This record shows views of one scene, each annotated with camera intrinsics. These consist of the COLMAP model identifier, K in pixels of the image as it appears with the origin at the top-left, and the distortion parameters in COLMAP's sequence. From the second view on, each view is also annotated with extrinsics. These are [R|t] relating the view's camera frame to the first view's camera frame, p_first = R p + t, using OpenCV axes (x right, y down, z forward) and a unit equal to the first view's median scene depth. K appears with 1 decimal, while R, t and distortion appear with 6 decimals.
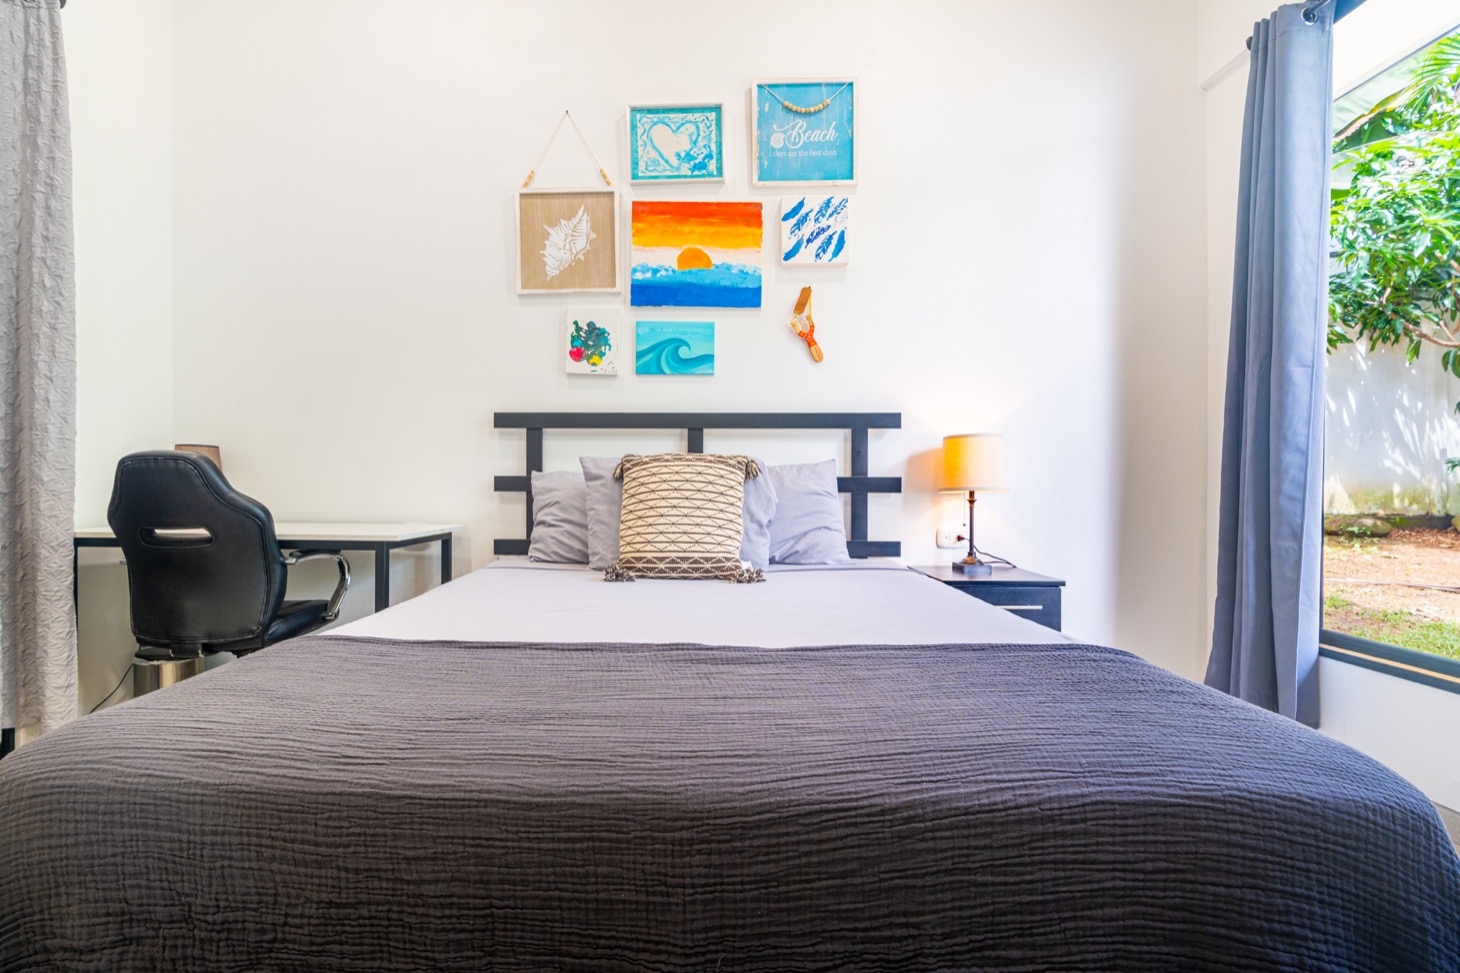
lens RADIAL K [[716.8, 0, 694.6], [0, 716.8, 457.1], [0, 0, 1]] dist [-0.004304, 0.003590]
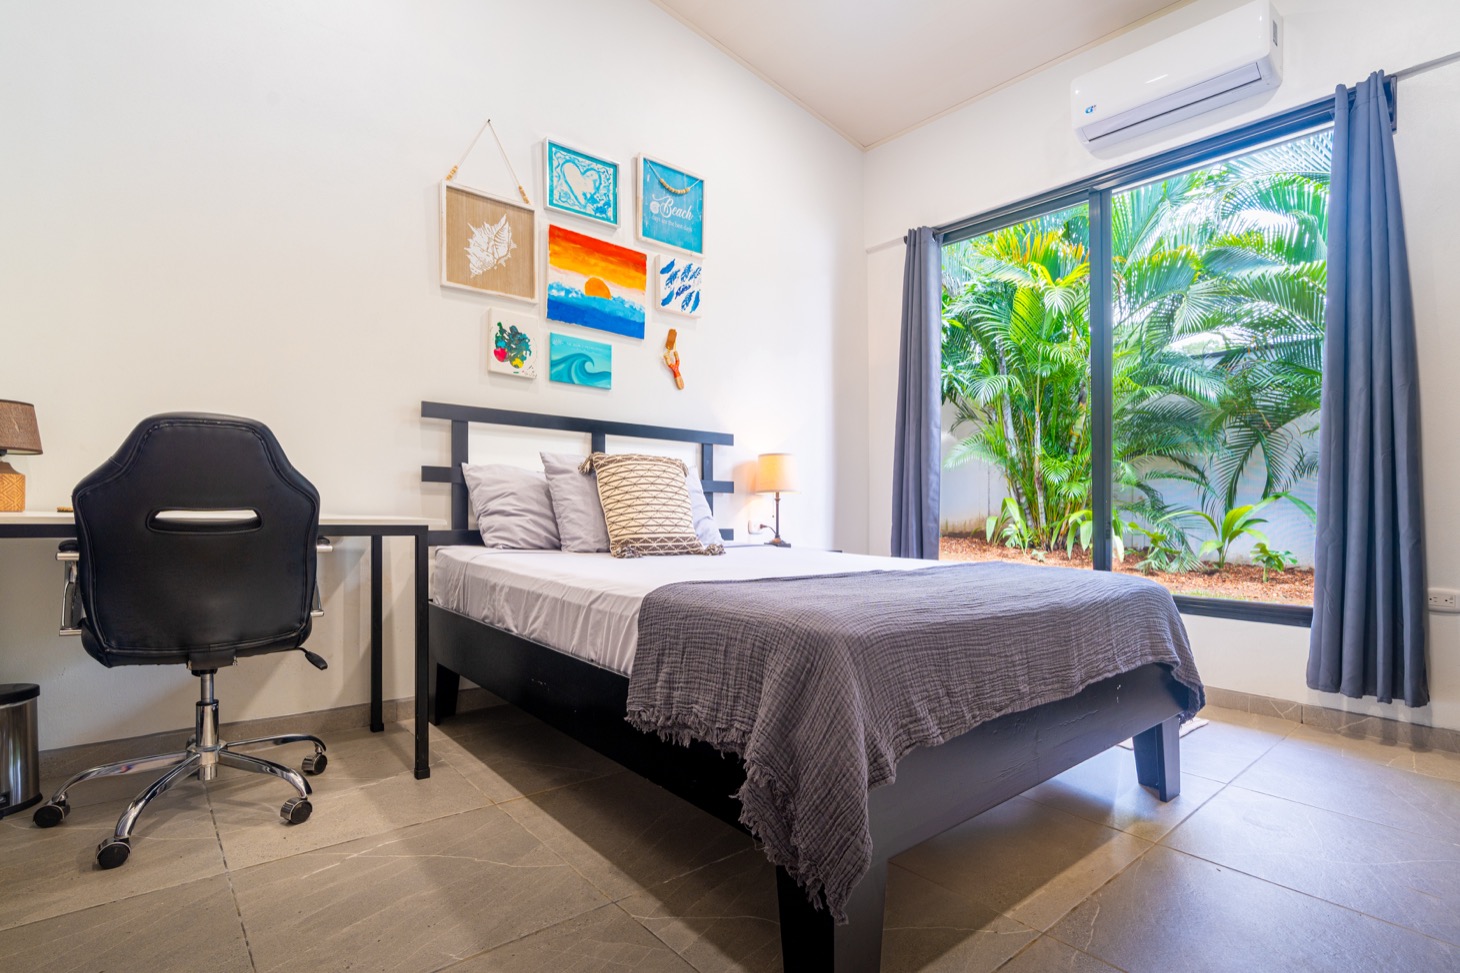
lens RADIAL K [[716.8, 0, 717.9], [0, 716.8, 451.2], [0, 0, 1]] dist [-0.004304, 0.003590]
pose [[0.747672, 0.063337, 0.661040, -0.611811], [-0.043826, 0.997977, -0.046052, 0.033093], [-0.662620, 0.005461, 0.748936, -0.000820]]
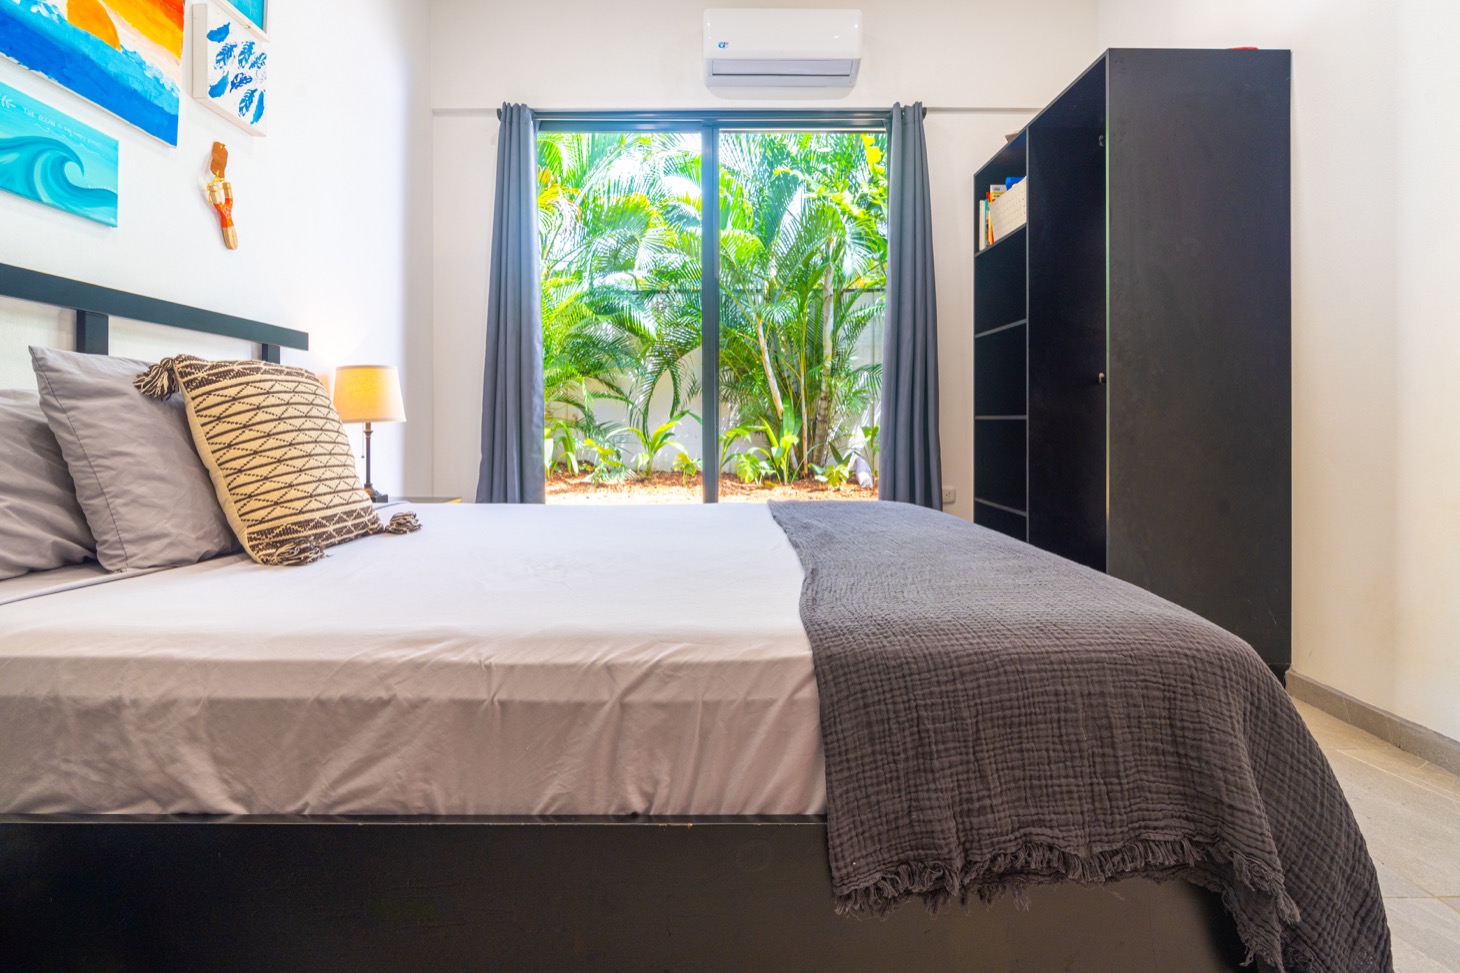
lens RADIAL K [[716.8, 0, 727.1], [0, 716.8, 373.9], [0, 0, 1]] dist [-0.004304, 0.003590]
pose [[-0.037173, 0.070070, 0.996849, -0.576844], [-0.036426, 0.996781, -0.071423, 0.030970], [-0.998645, -0.038966, -0.034501, 0.503648]]
